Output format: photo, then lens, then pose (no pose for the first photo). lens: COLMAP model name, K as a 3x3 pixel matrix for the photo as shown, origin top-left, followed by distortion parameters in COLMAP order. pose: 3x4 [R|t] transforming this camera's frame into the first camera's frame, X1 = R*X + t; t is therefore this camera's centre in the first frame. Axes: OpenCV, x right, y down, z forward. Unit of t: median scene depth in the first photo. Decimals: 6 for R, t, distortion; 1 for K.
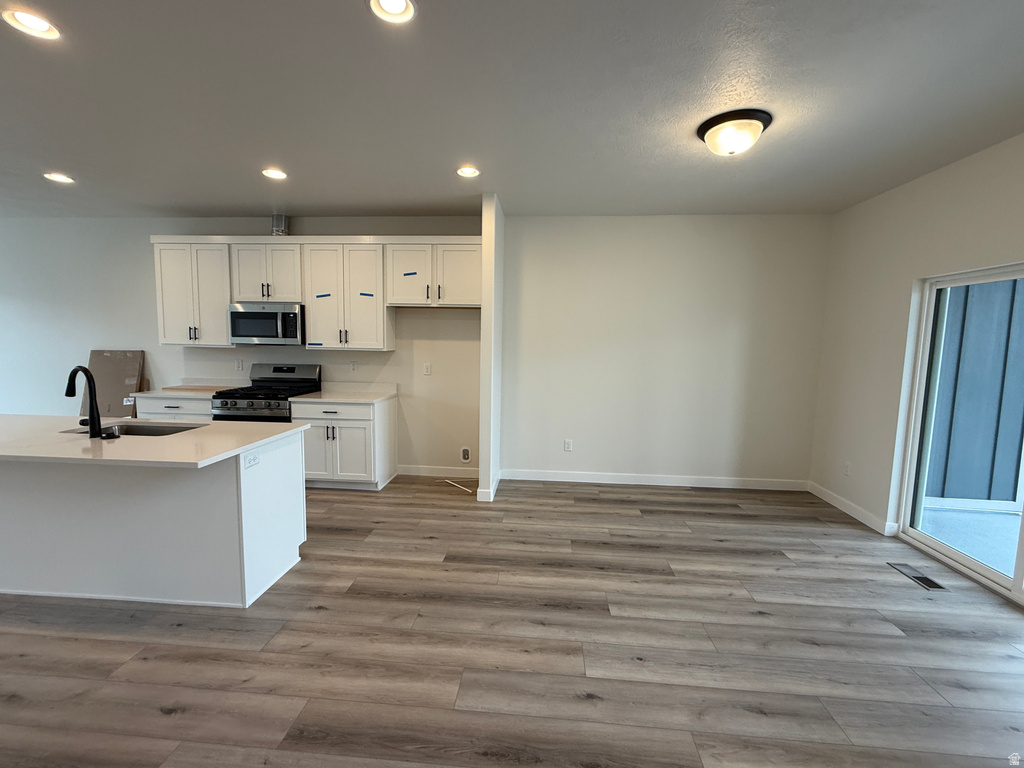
lens RADIAL K [[435.0, 0, 509.9], [0, 435.0, 382.0], [0, 0, 1]] dist [0.000282, -0.000020]
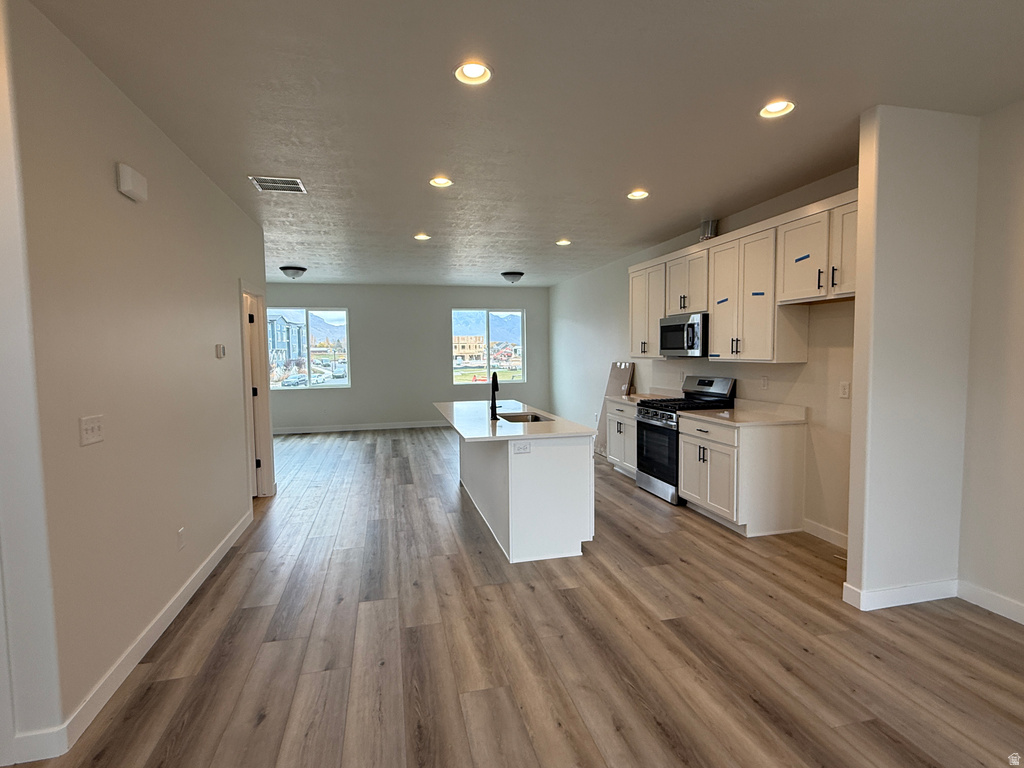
lens RADIAL K [[507.6, 0, 512.0], [0, 507.6, 384.0], [0, 0, 1]] dist [-0.002481, -0.000037]
pose [[0.316572, 0.039085, -0.947763, 0.473806], [-0.072523, 0.997224, 0.016901, -0.017065], [0.945792, 0.063385, 0.318528, 0.302217]]
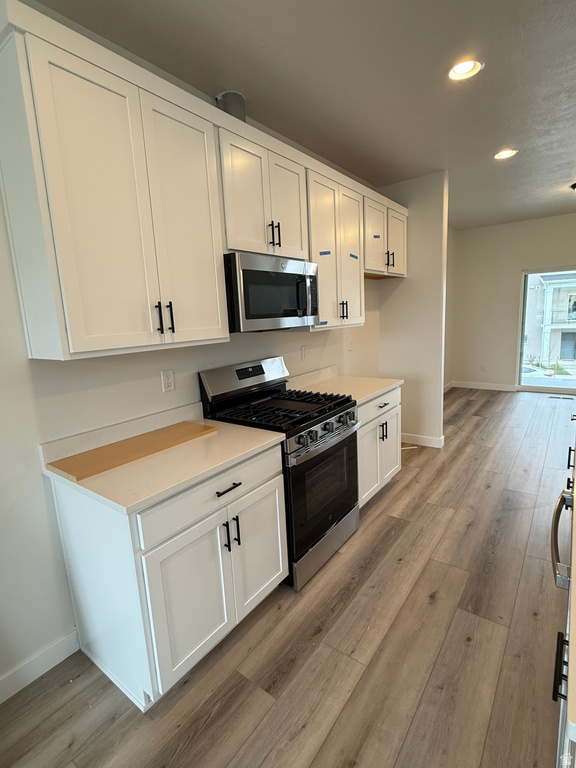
lens RADIAL K [[380.7, 0, 288.0], [0, 380.7, 384.0], [0, 0, 1]] dist [-0.002481, -0.000037]
pose [[0.531271, -0.198073, 0.823722, -1.116396], [0.139052, 0.979487, 0.145845, -0.098645], [-0.835713, 0.037057, 0.547915, 0.803464]]
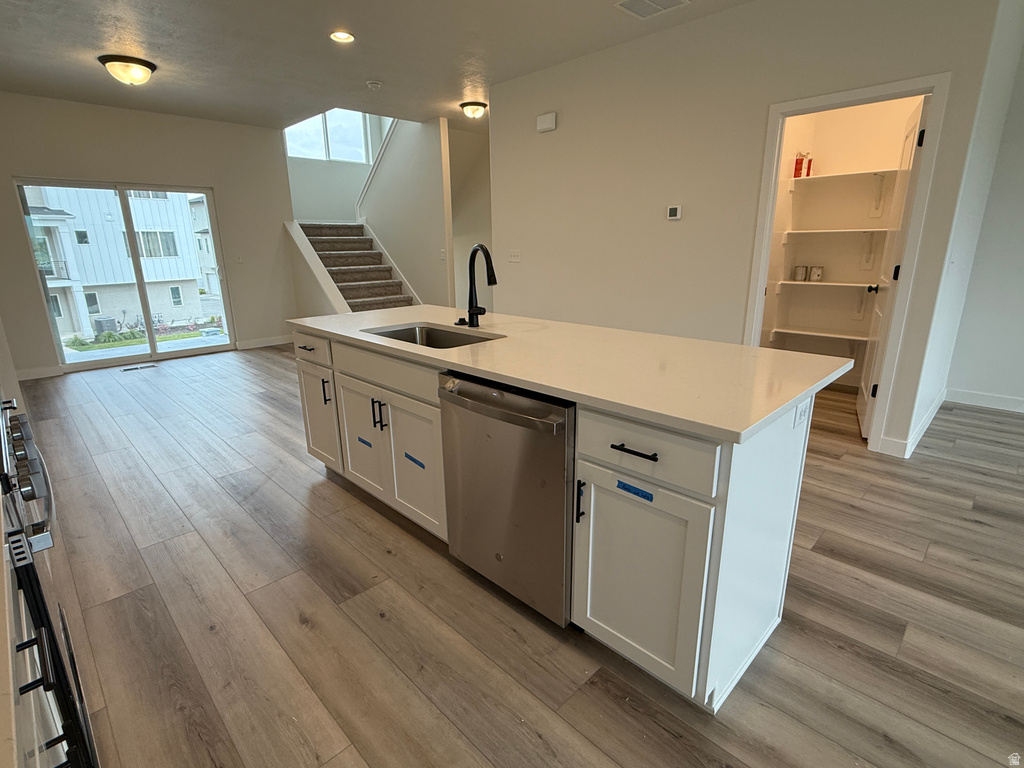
lens RADIAL K [[507.6, 0, 512.0], [0, 507.6, 384.0], [0, 0, 1]] dist [-0.002481, -0.000037]
pose [[-0.758210, -0.184087, 0.625484, -1.050138], [0.058481, 0.936248, 0.346438, -0.075143], [-0.649382, 0.299251, -0.699107, 1.065805]]
